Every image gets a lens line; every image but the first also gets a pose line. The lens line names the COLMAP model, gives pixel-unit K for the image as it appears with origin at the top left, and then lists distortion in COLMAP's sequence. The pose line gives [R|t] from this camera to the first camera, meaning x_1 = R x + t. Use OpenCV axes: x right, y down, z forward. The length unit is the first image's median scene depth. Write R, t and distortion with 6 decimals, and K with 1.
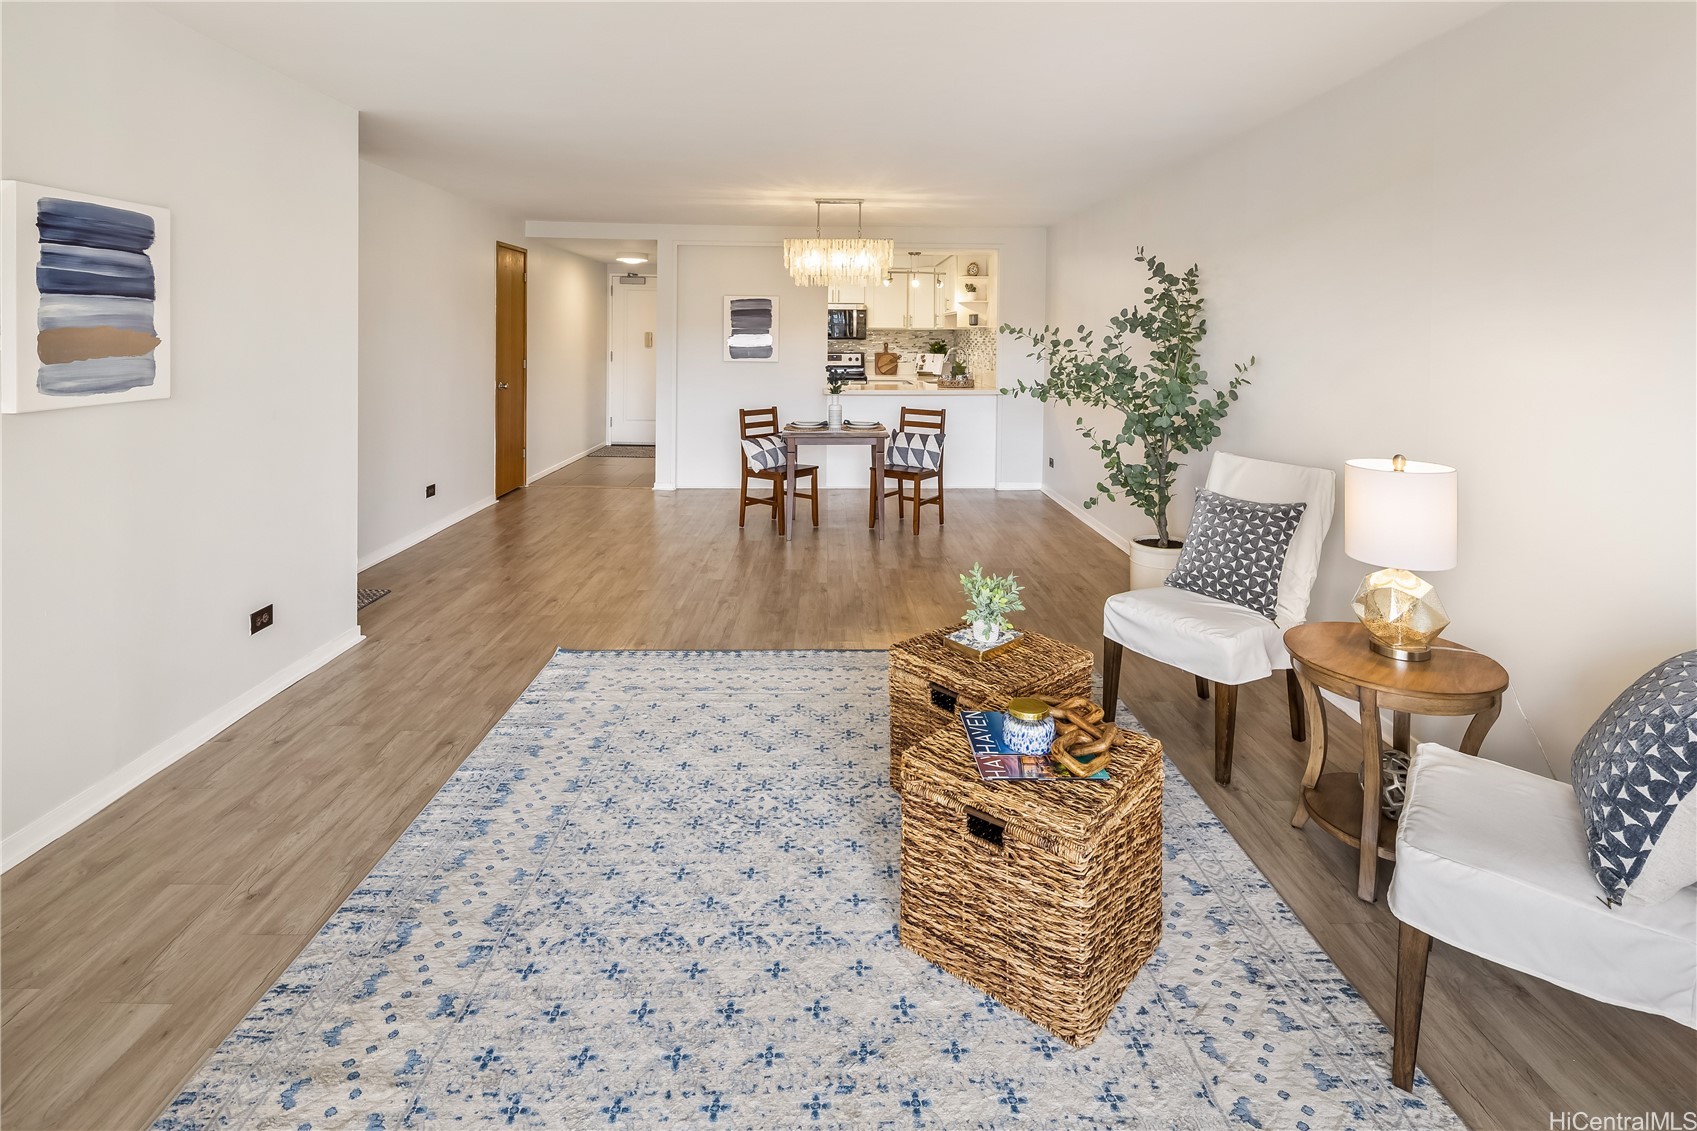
lens RADIAL K [[822.3, 0, 849.9], [0, 822.3, 347.6], [0, 0, 1]] dist [0.005429, -0.004512]
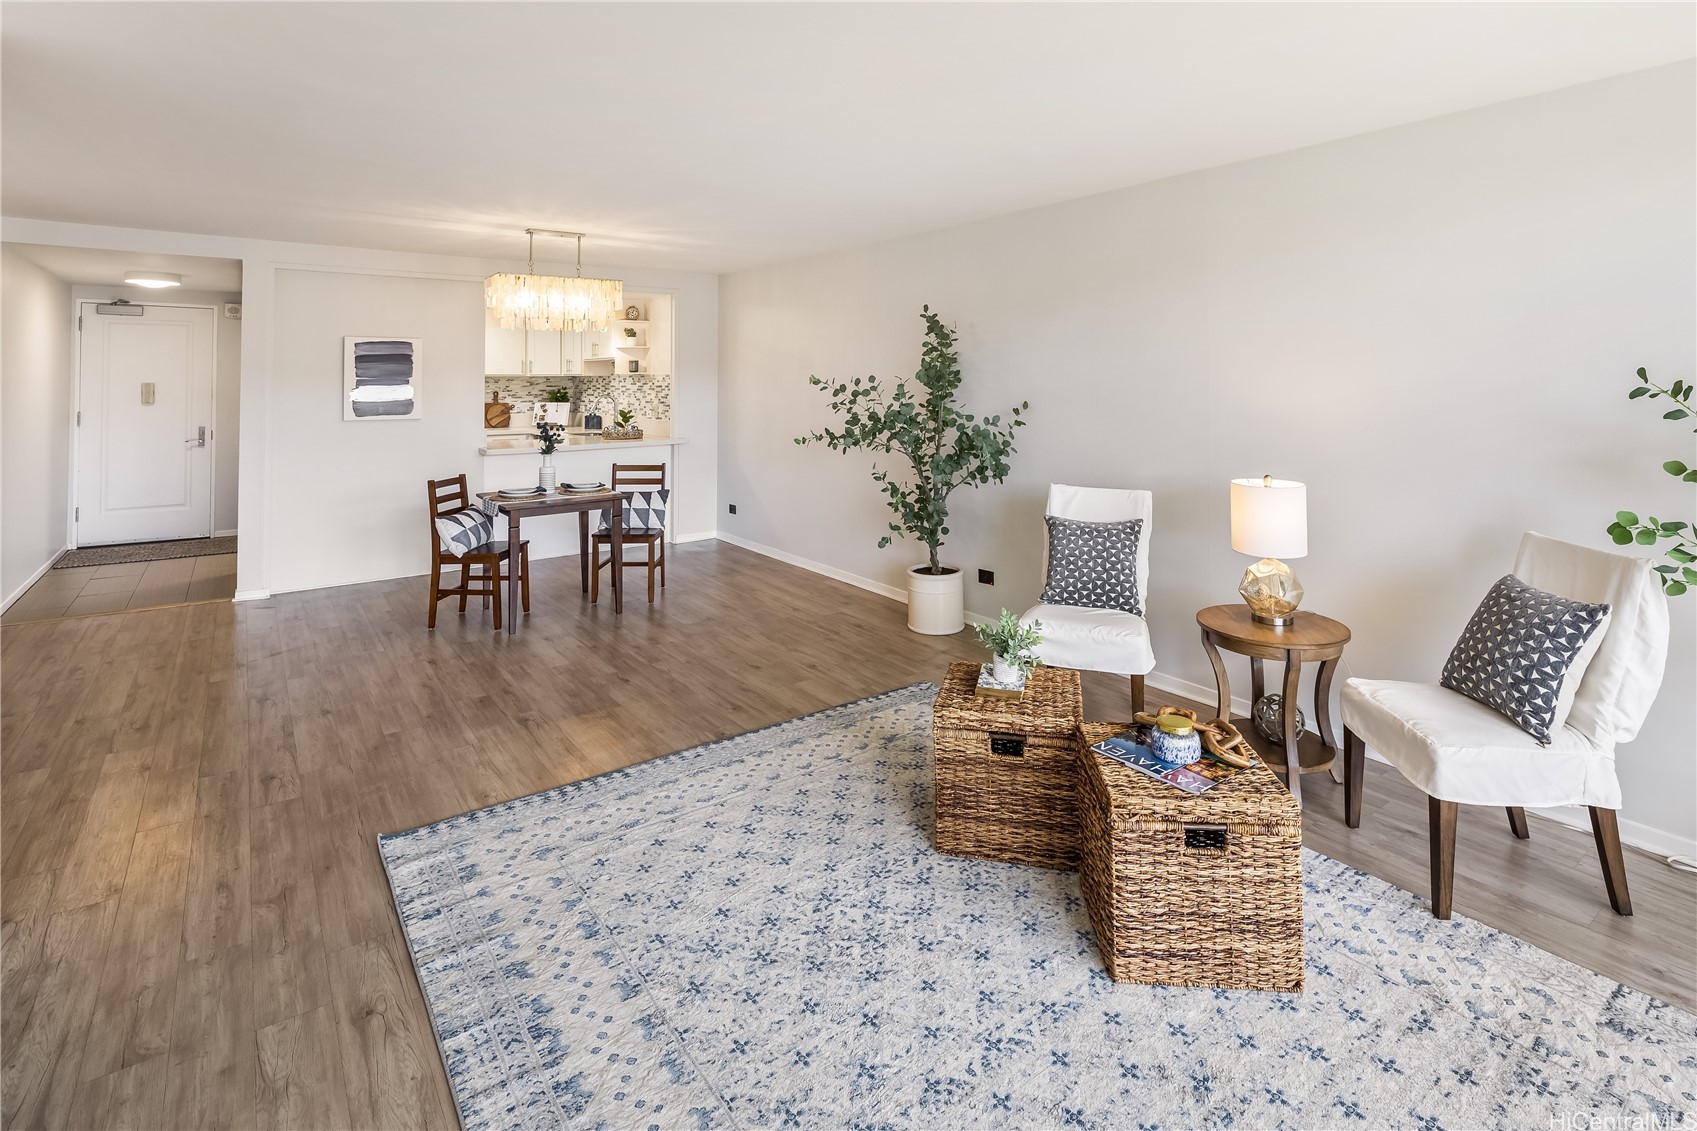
lens RADIAL K [[830.9, 0, 856.2], [0, 830.9, 359.8], [0, 0, 1]] dist [0.006027, -0.005103]
pose [[0.821433, 0.002769, 0.570298, -0.352041], [0.016972, 0.999427, -0.029298, -0.016715], [-0.570053, 0.033745, 0.820915, 0.127634]]
